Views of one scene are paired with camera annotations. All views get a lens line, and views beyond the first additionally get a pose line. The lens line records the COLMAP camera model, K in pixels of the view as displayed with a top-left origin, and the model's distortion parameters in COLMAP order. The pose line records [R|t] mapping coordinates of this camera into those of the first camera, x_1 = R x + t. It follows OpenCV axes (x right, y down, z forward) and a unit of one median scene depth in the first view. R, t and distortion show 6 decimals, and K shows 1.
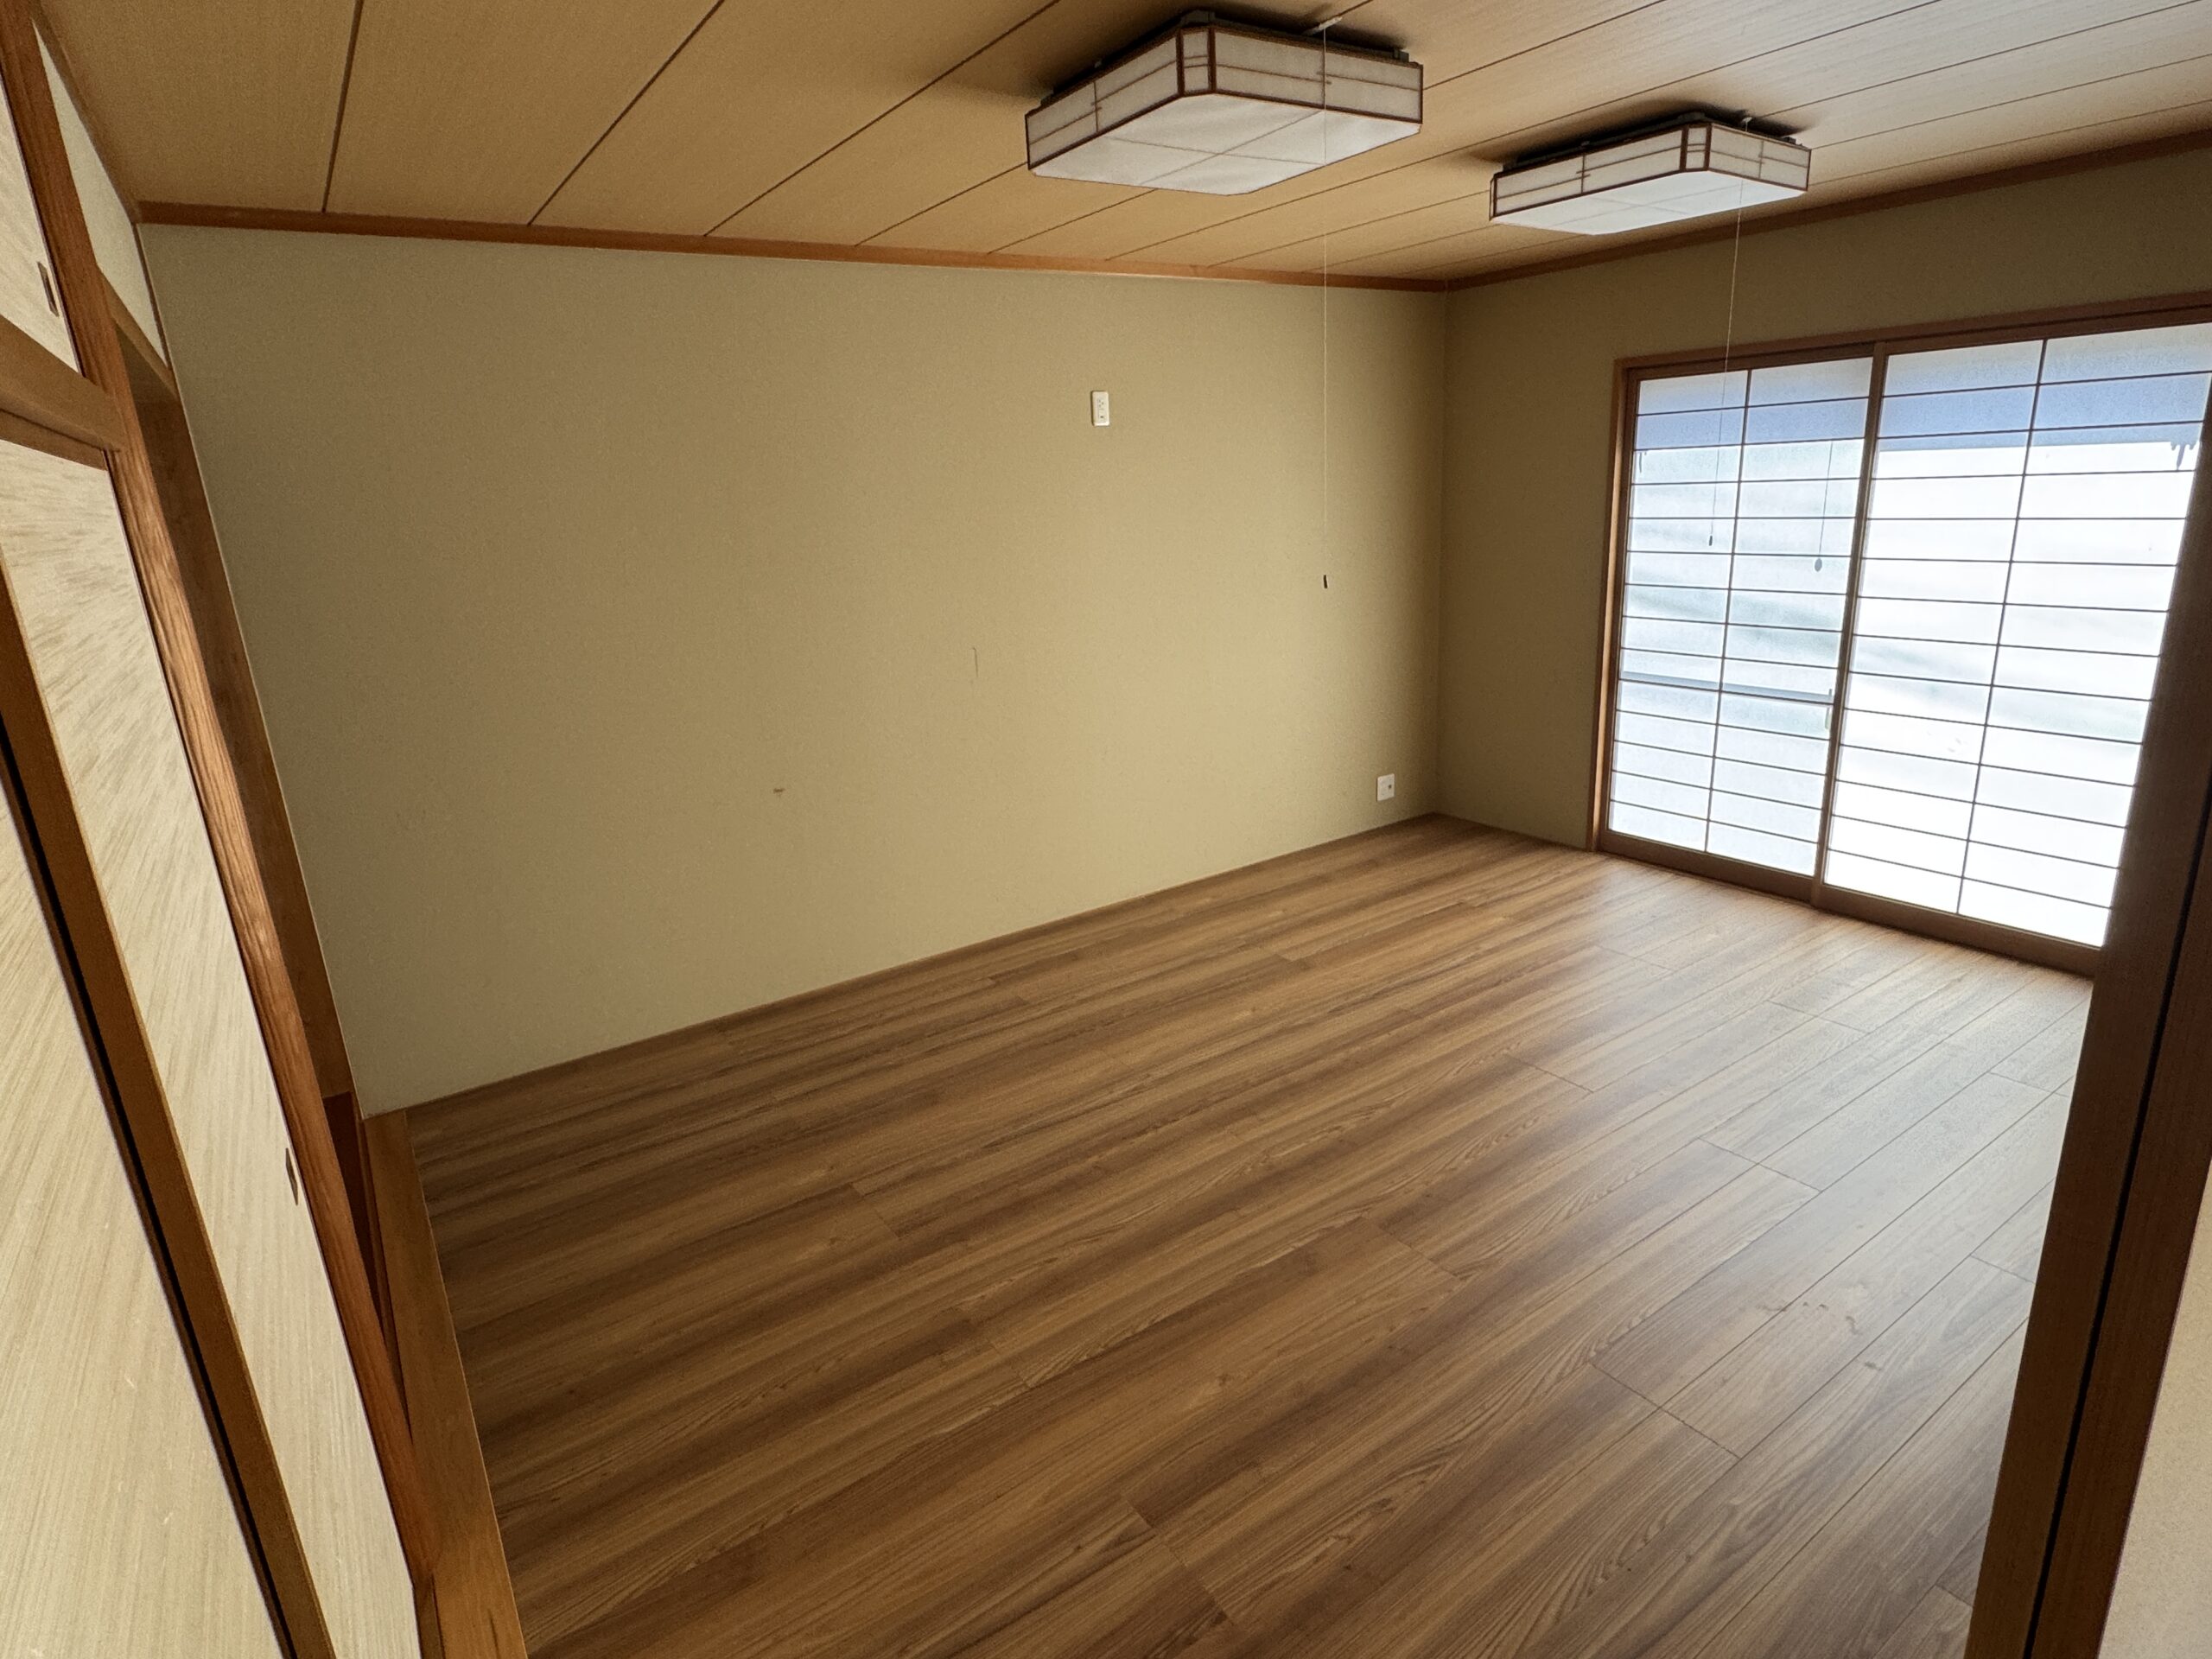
lens RADIAL K [[1194.8, 0, 1106.0], [0, 1194.8, 829.5], [0, 0, 1]] dist [-0.001165, 0.000124]
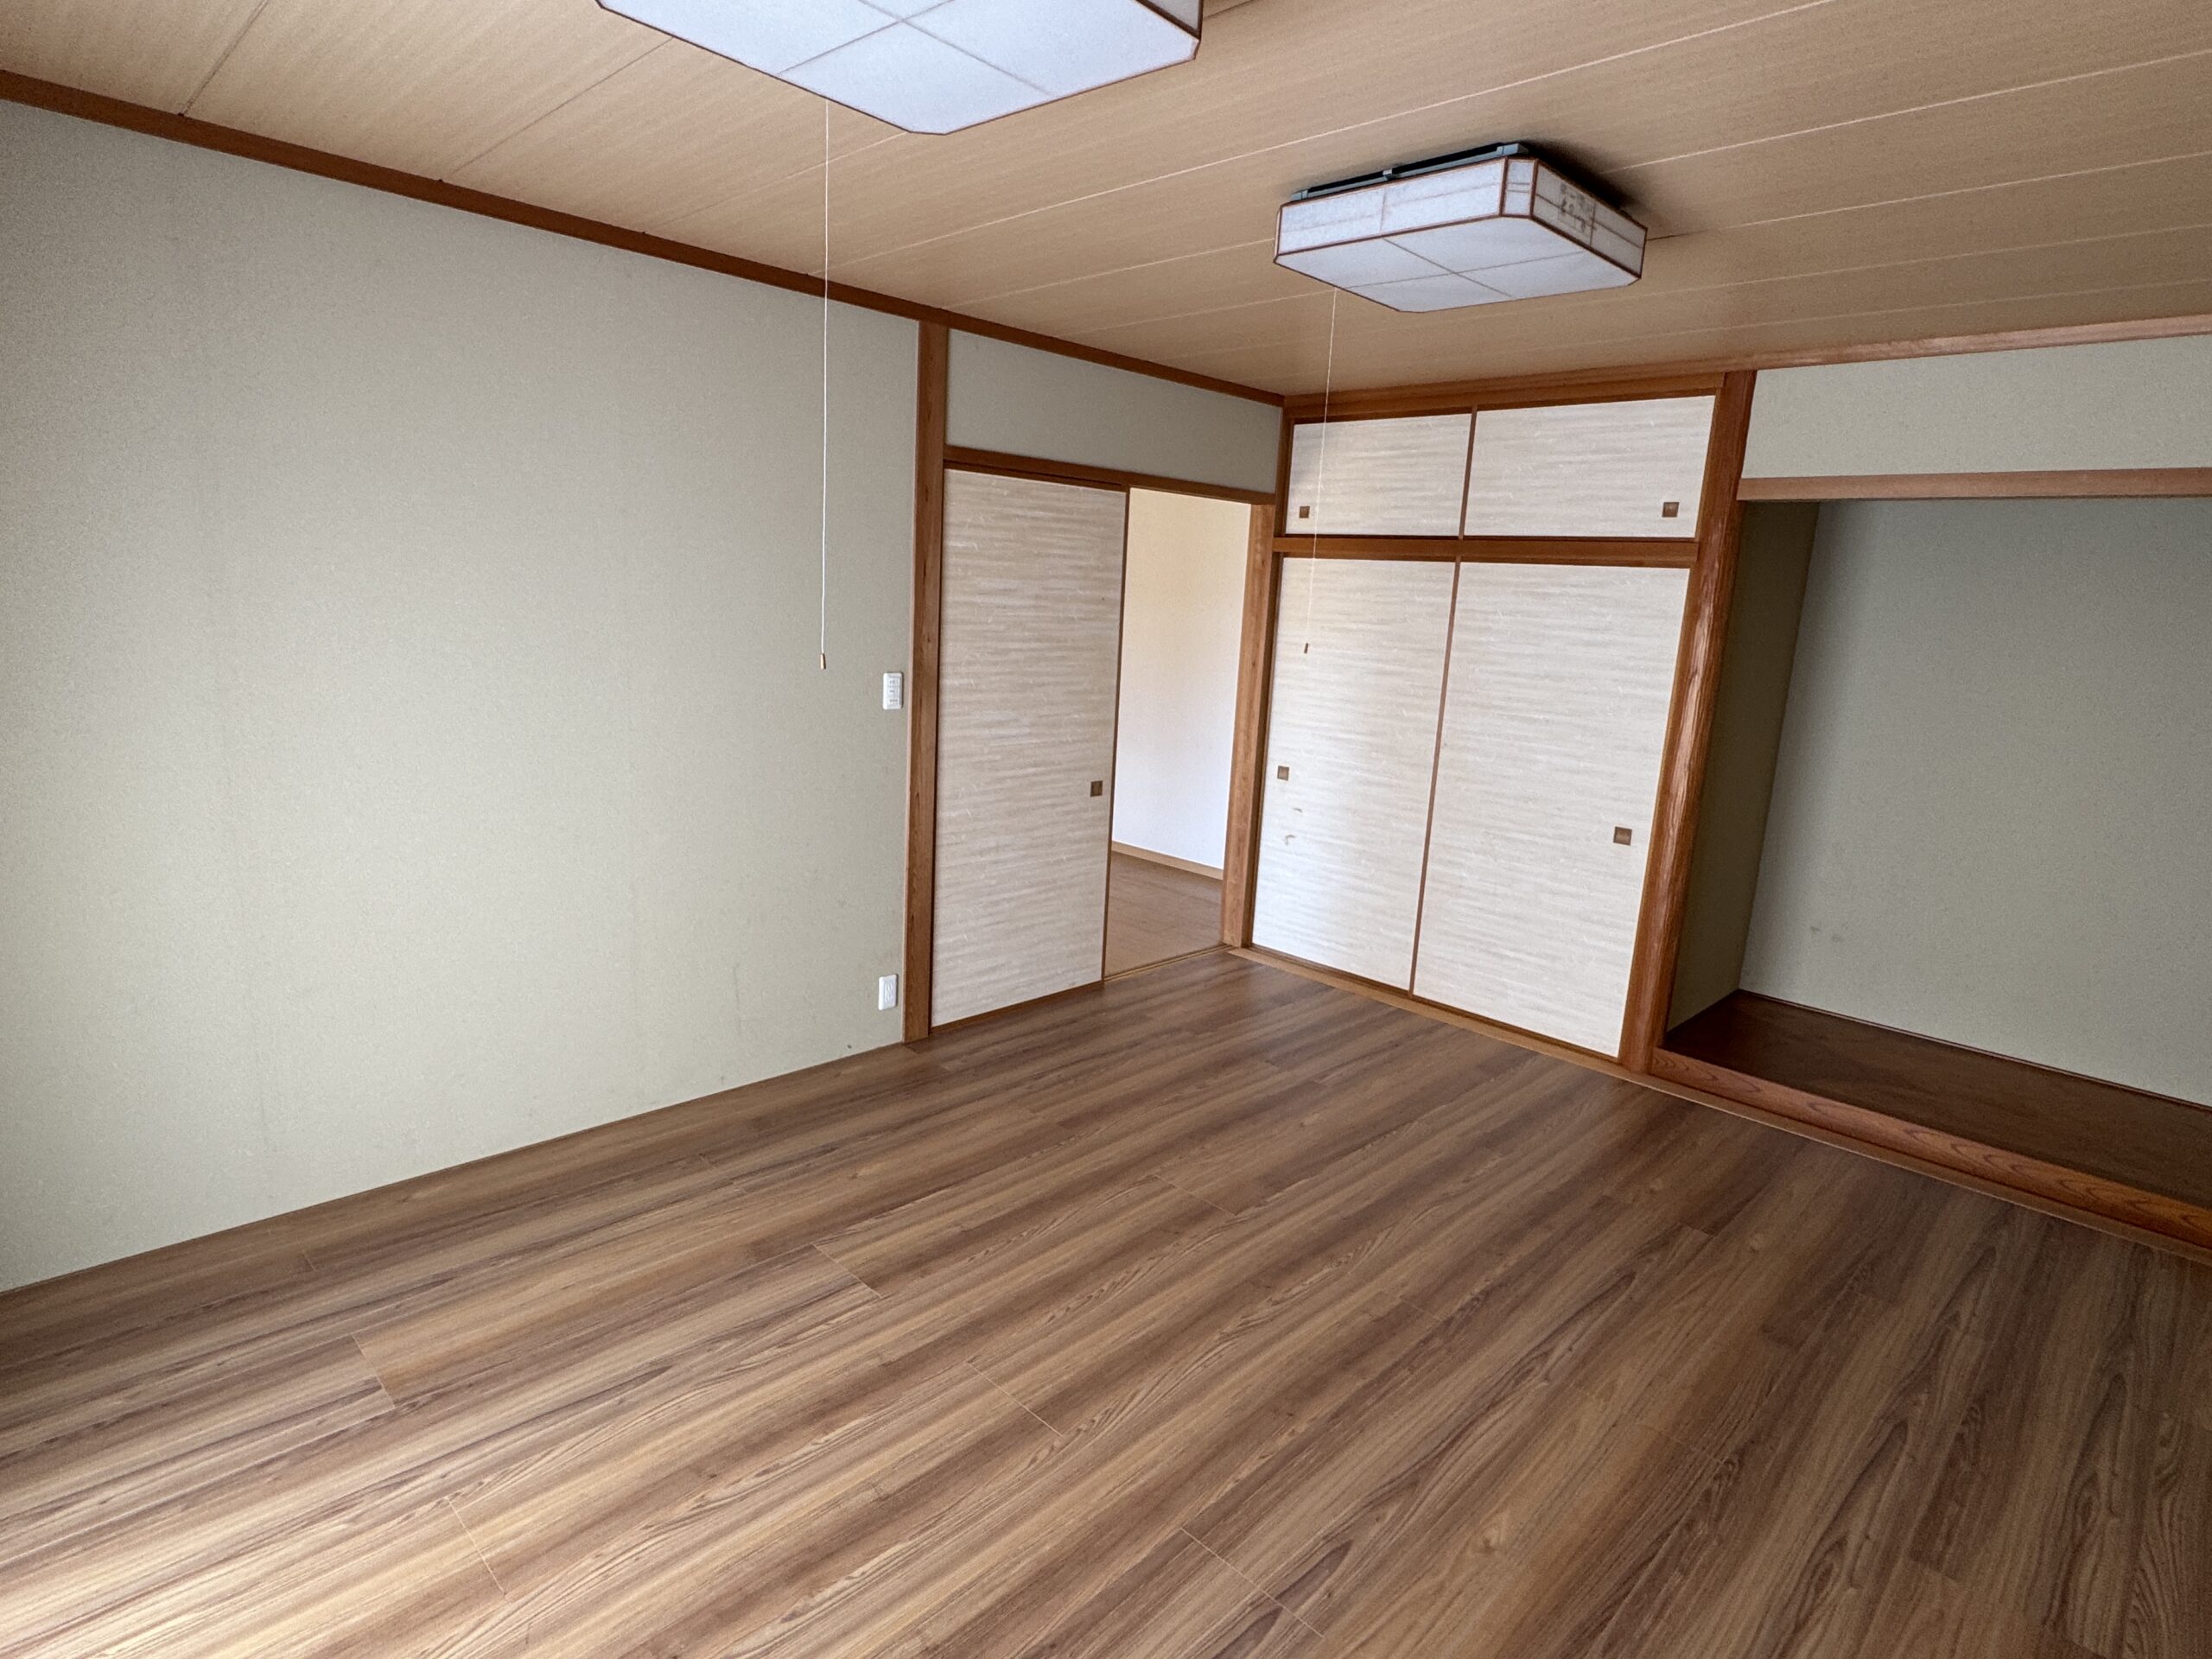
lens RADIAL K [[1194.8, 0, 1106.0], [0, 1194.8, 829.5], [0, 0, 1]] dist [-0.001165, 0.000124]
pose [[-0.982673, 0.035301, -0.181953, 0.430633], [-0.056018, 0.879219, 0.473113, -0.427027], [0.176678, 0.475108, -0.862008, 1.457156]]
